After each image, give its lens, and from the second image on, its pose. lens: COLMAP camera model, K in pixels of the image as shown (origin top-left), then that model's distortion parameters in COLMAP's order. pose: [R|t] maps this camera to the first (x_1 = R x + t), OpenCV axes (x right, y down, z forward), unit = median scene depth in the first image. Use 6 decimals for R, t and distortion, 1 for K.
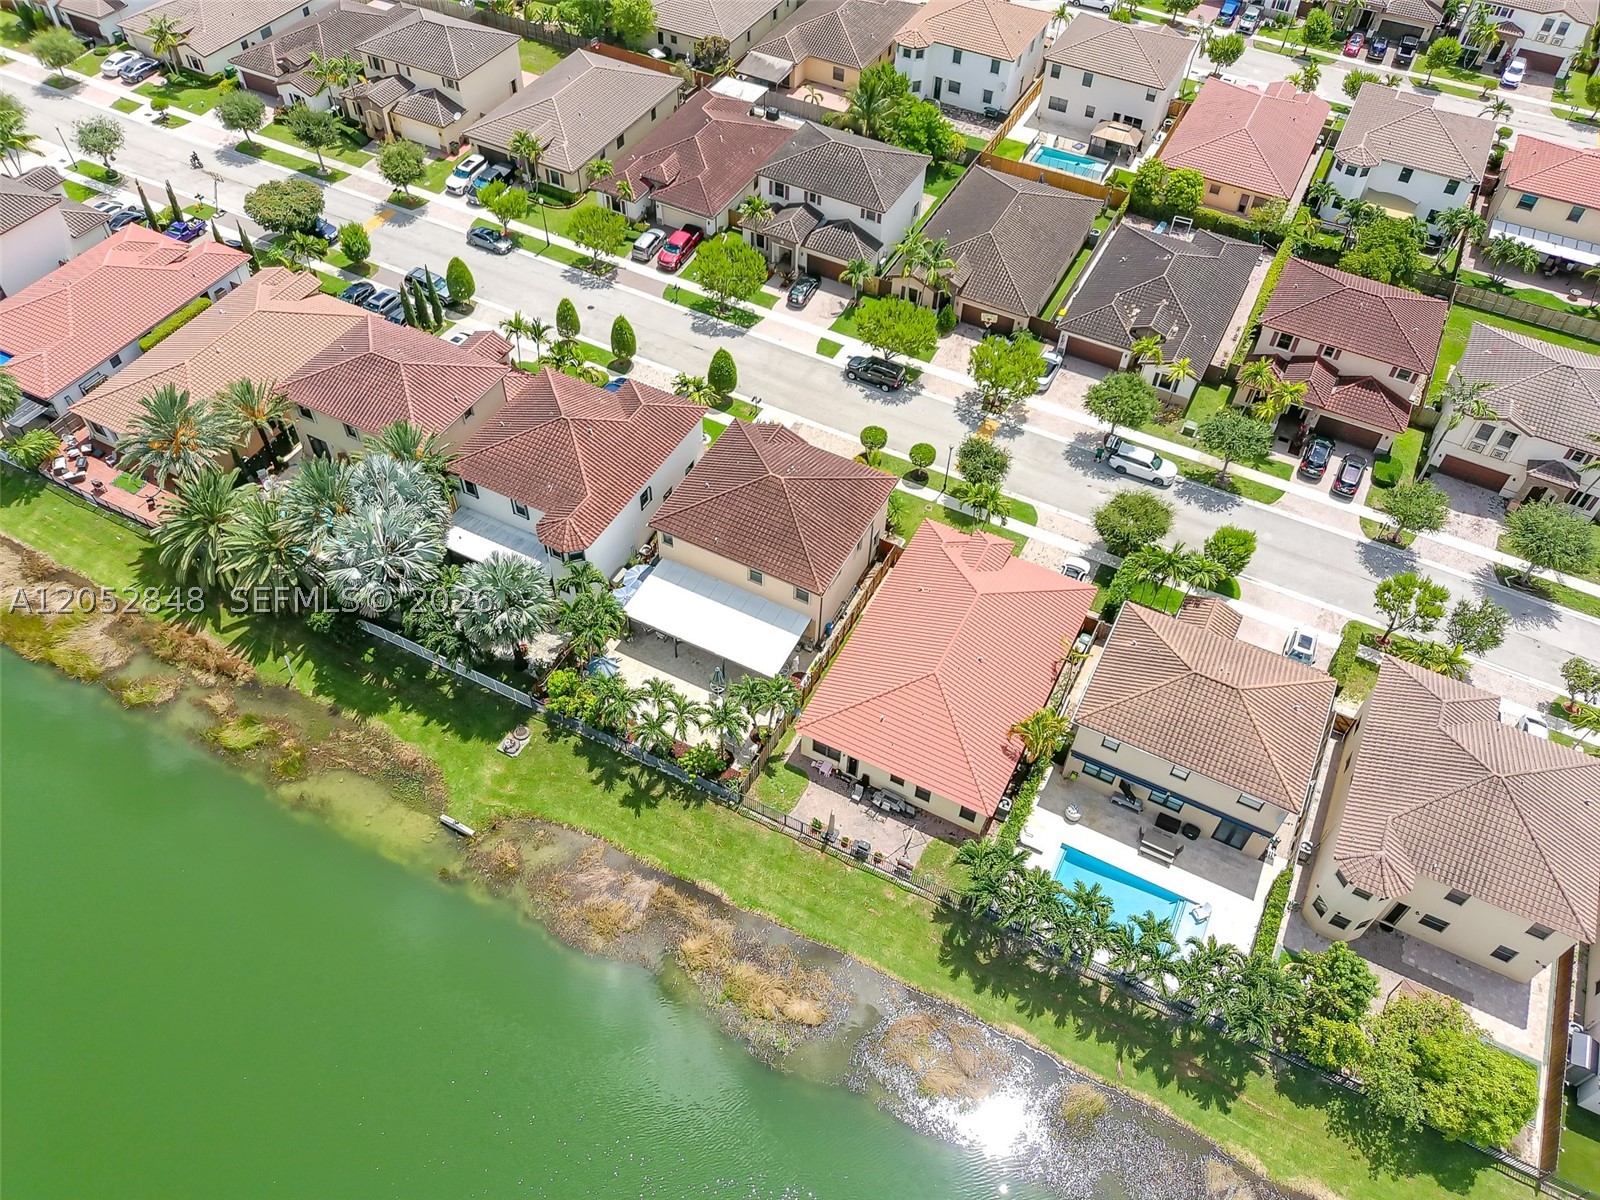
lens RADIAL K [[1208.9, 0, 812.2], [0, 1208.9, 602.6], [0, 0, 1]] dist [0.045198, -0.066764]
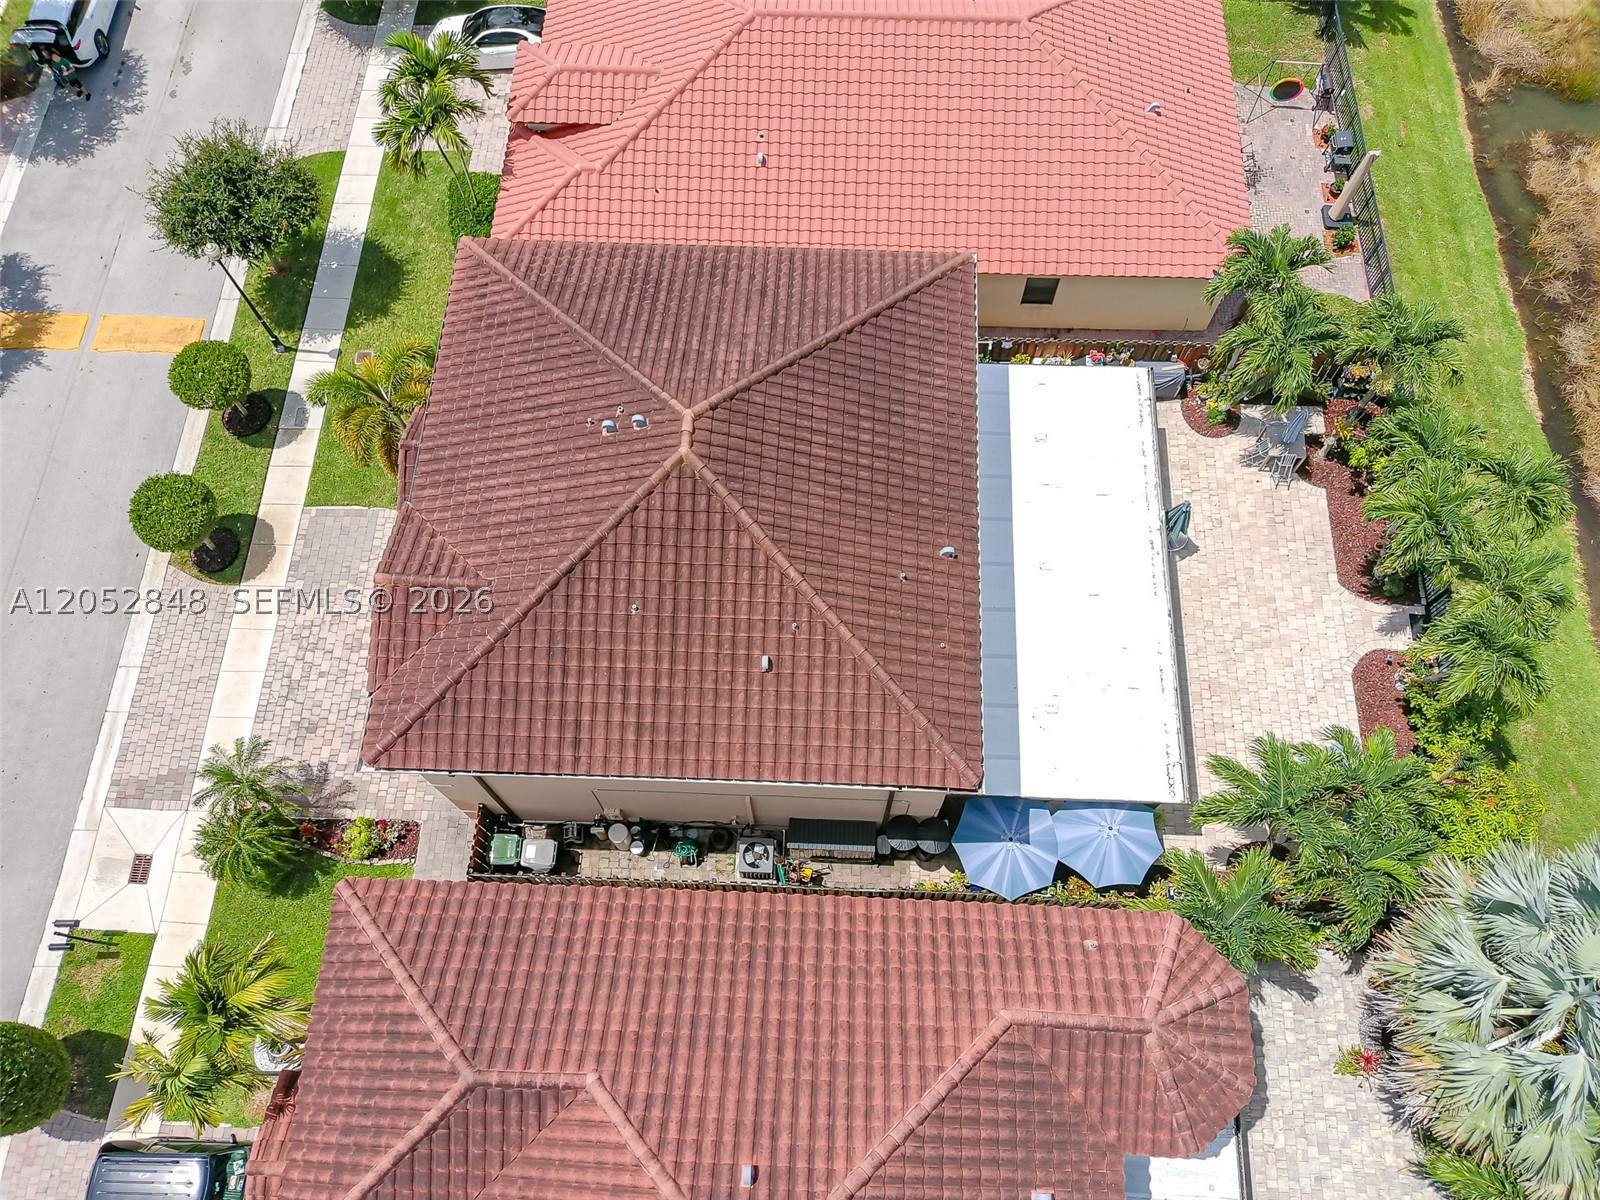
lens RADIAL K [[1208.9, 0, 799.1], [0, 1208.9, 602.9], [0, 0, 1]] dist [0.045198, -0.066764]
pose [[-0.418022, -0.846052, 0.330838, -0.151108], [0.686252, -0.055469, 0.725246, -0.263564], [-0.595244, 0.530206, 0.603792, 0.709321]]
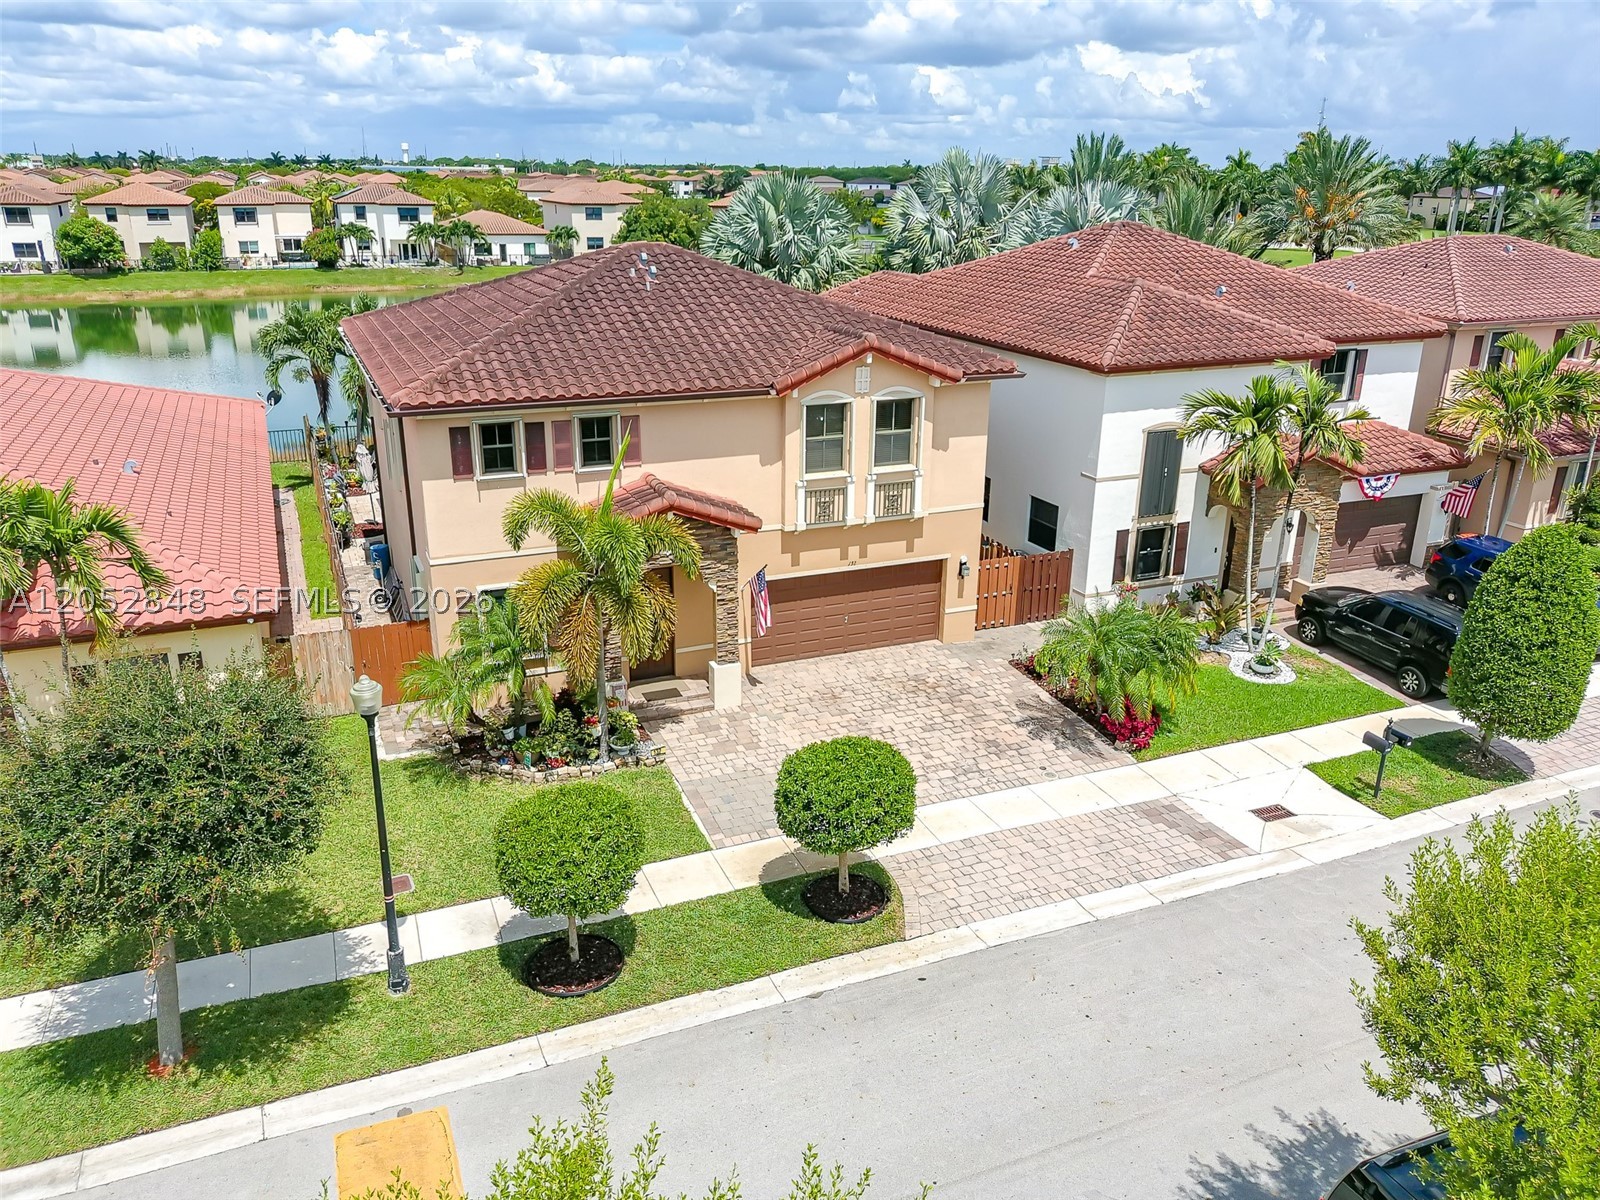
lens RADIAL K [[1208.9, 0, 803.5], [0, 1208.9, 603.5], [0, 0, 1]] dist [0.045198, -0.066764]
pose [[-0.636296, 0.223080, -0.738487, 0.193694], [-0.606452, 0.447017, 0.657565, -0.271992], [0.476806, 0.866263, -0.149147, 1.002131]]
